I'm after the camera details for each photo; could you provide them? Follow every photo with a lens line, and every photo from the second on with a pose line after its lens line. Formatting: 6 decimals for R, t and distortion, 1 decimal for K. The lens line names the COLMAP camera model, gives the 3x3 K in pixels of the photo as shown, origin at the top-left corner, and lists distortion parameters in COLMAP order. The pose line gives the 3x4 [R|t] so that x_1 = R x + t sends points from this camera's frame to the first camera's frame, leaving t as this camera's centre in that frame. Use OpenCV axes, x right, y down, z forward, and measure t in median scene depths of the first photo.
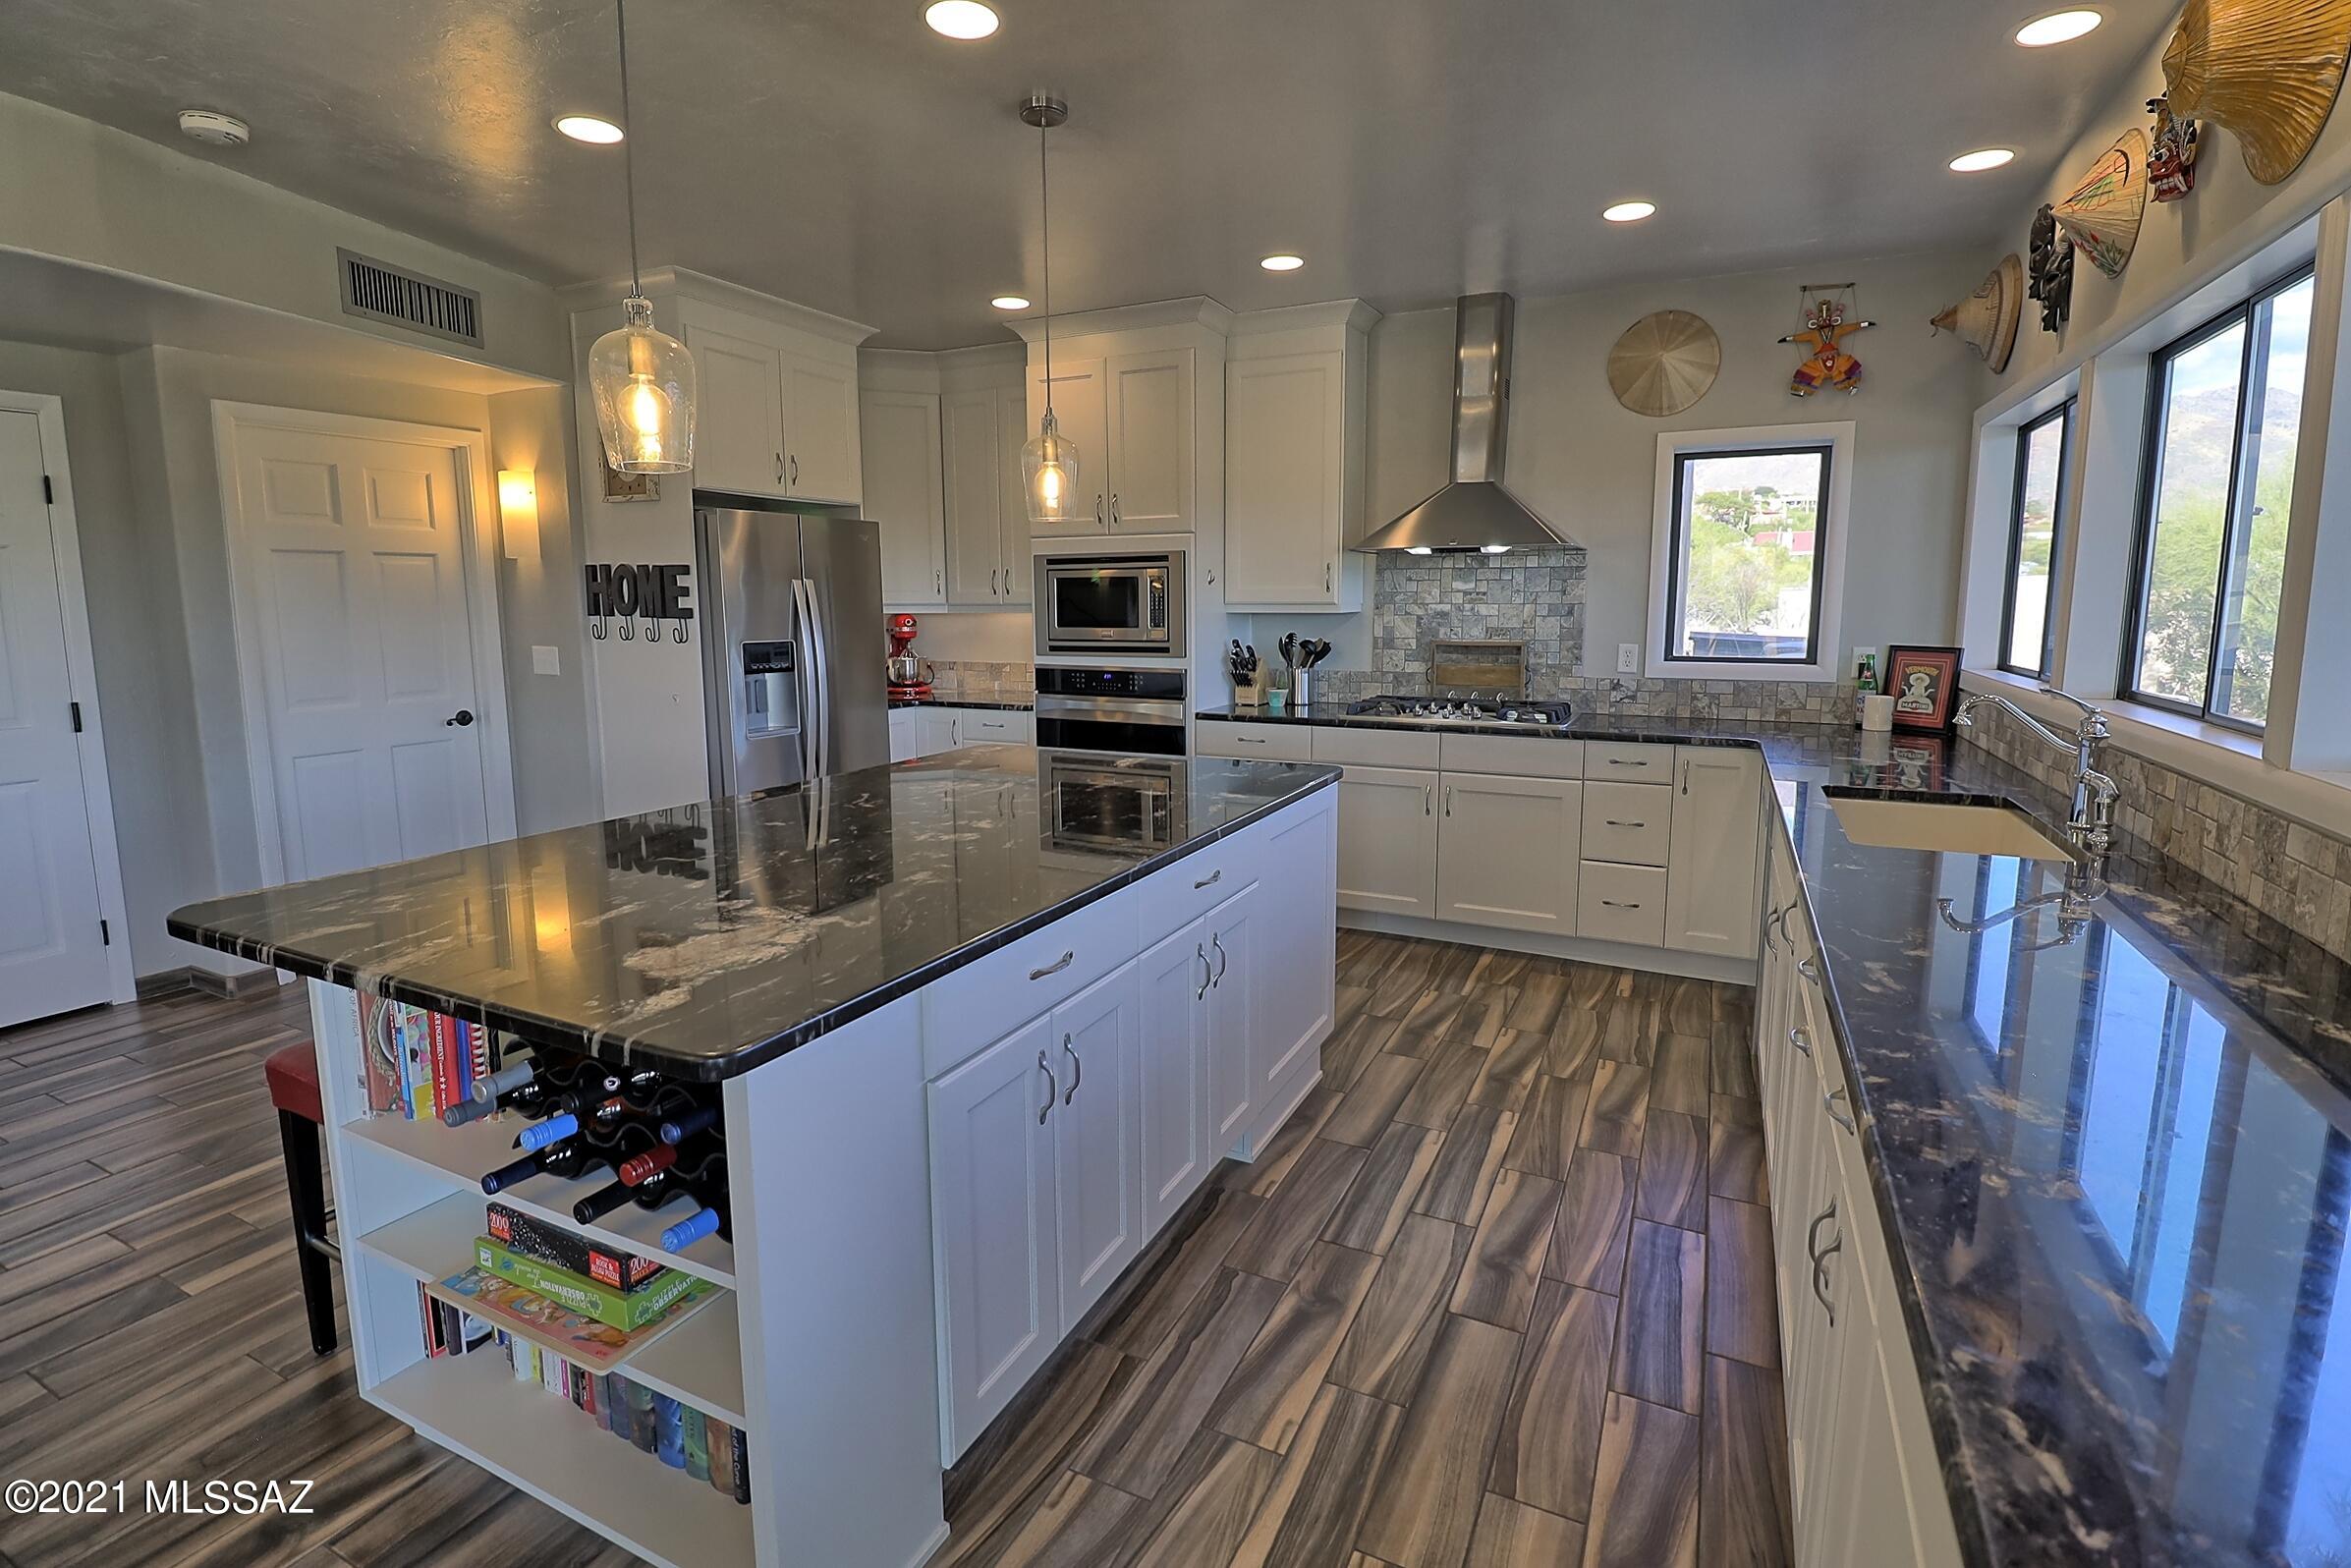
lens RADIAL K [[1077.9, 0, 1173.2], [0, 1077.9, 741.9], [0, 0, 1]] dist [-0.031449, -0.003277]
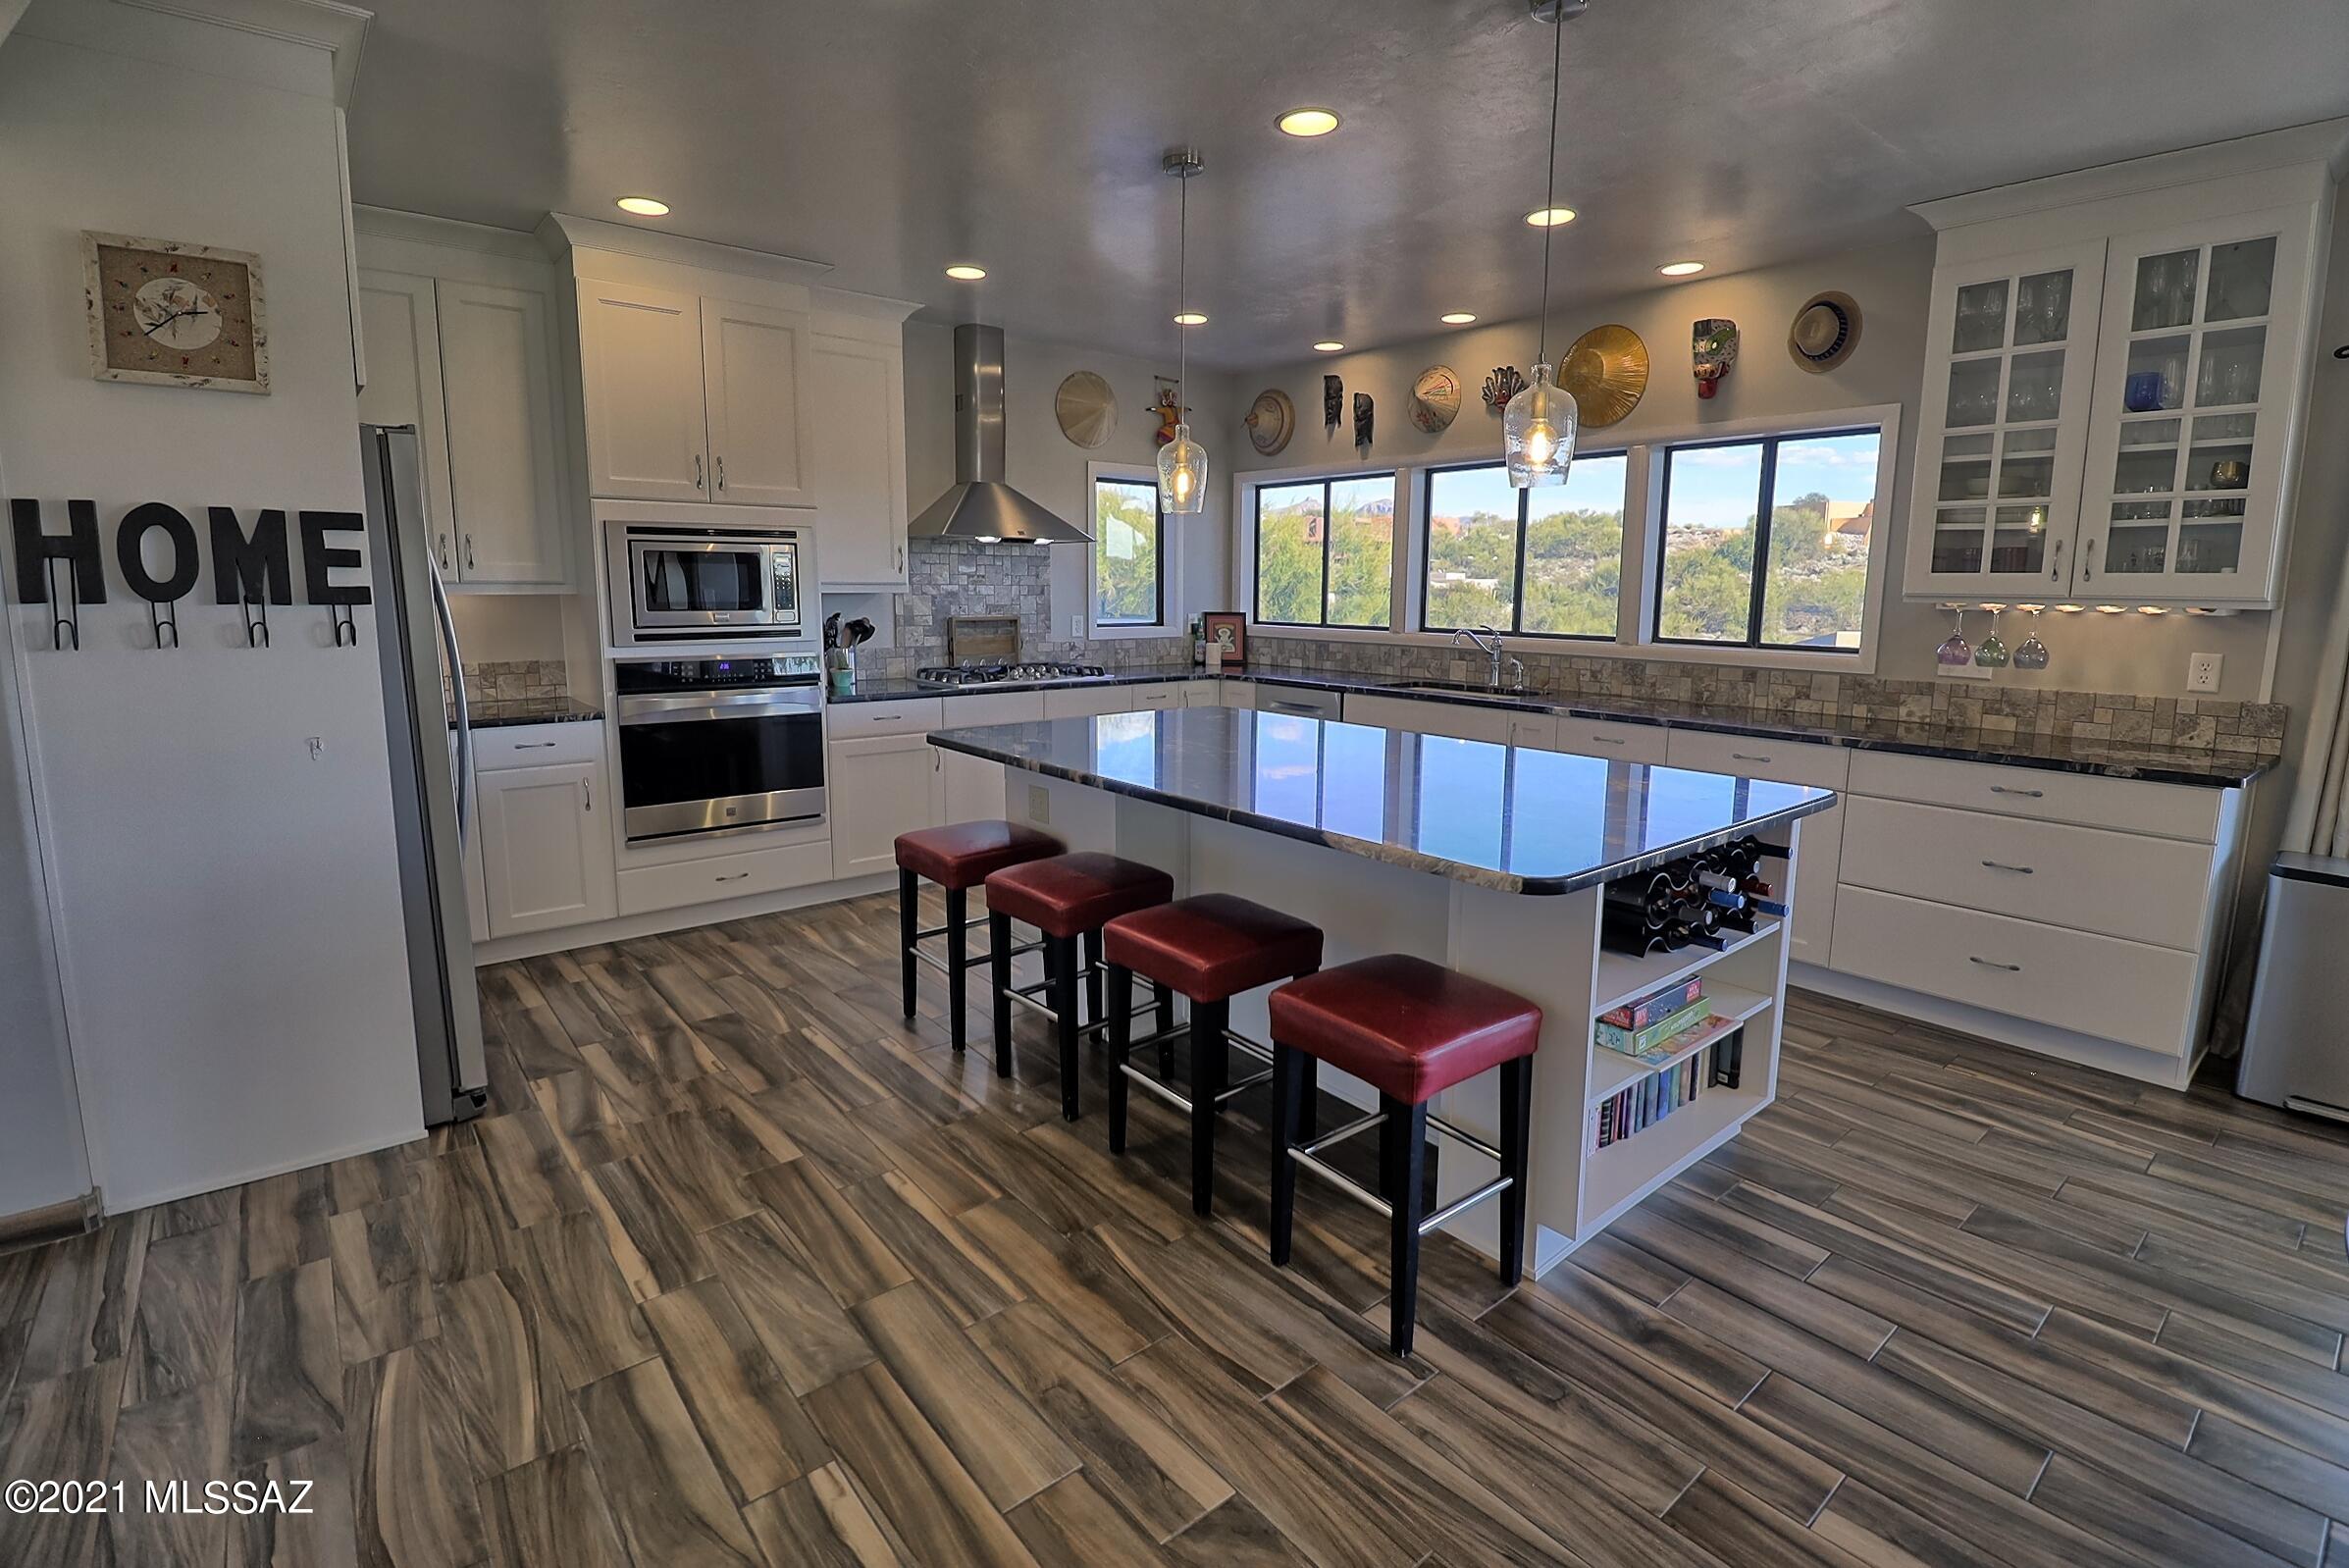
lens RADIAL K [[1077.0, 0, 1155.4], [0, 1077.0, 745.9], [0, 0, 1]] dist [-0.031449, -0.003277]
pose [[0.407850, -0.128444, 0.903969, -0.749872], [0.106367, 0.989999, 0.092677, -0.042553], [-0.906832, 0.058354, 0.417433, 0.342271]]
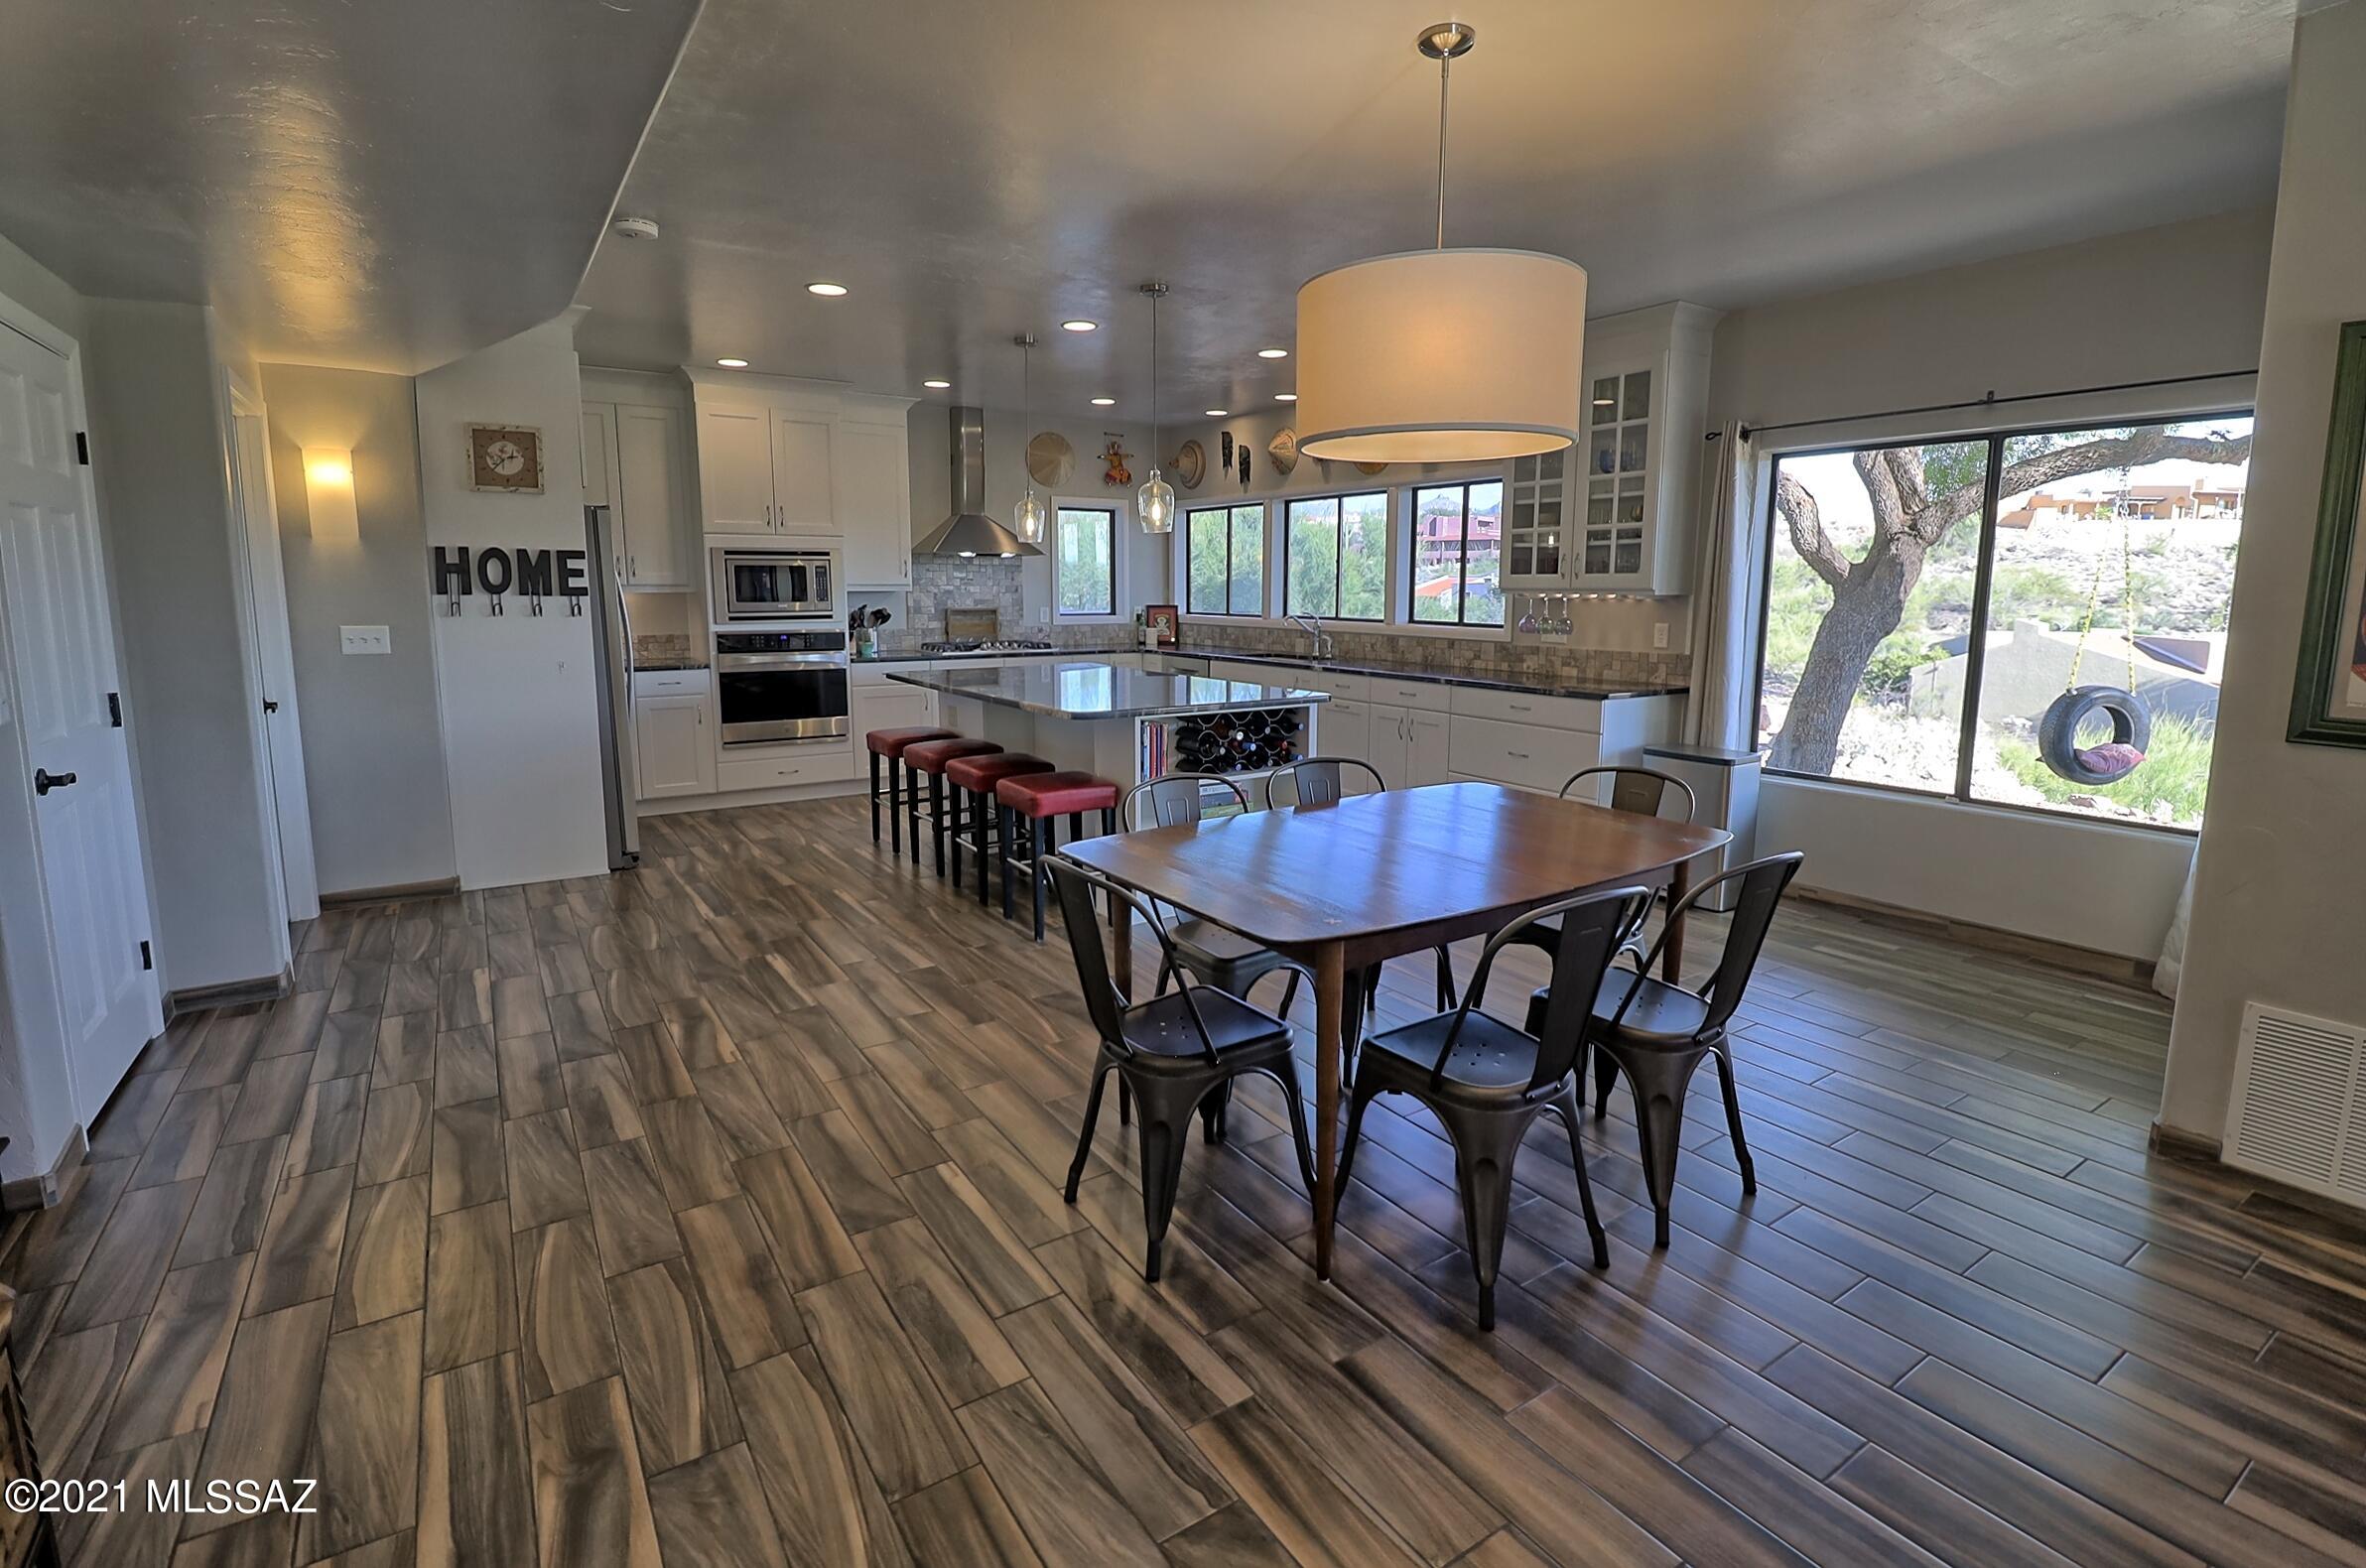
lens RADIAL K [[1084.7, 0, 1161.8], [0, 1084.7, 738.4], [0, 0, 1]] dist [-0.031449, -0.003277]
pose [[0.501105, -0.116326, 0.857533, -1.077436], [0.103552, 0.991865, 0.074037, 0.016228], [-0.859169, 0.051699, 0.509074, -0.122265]]
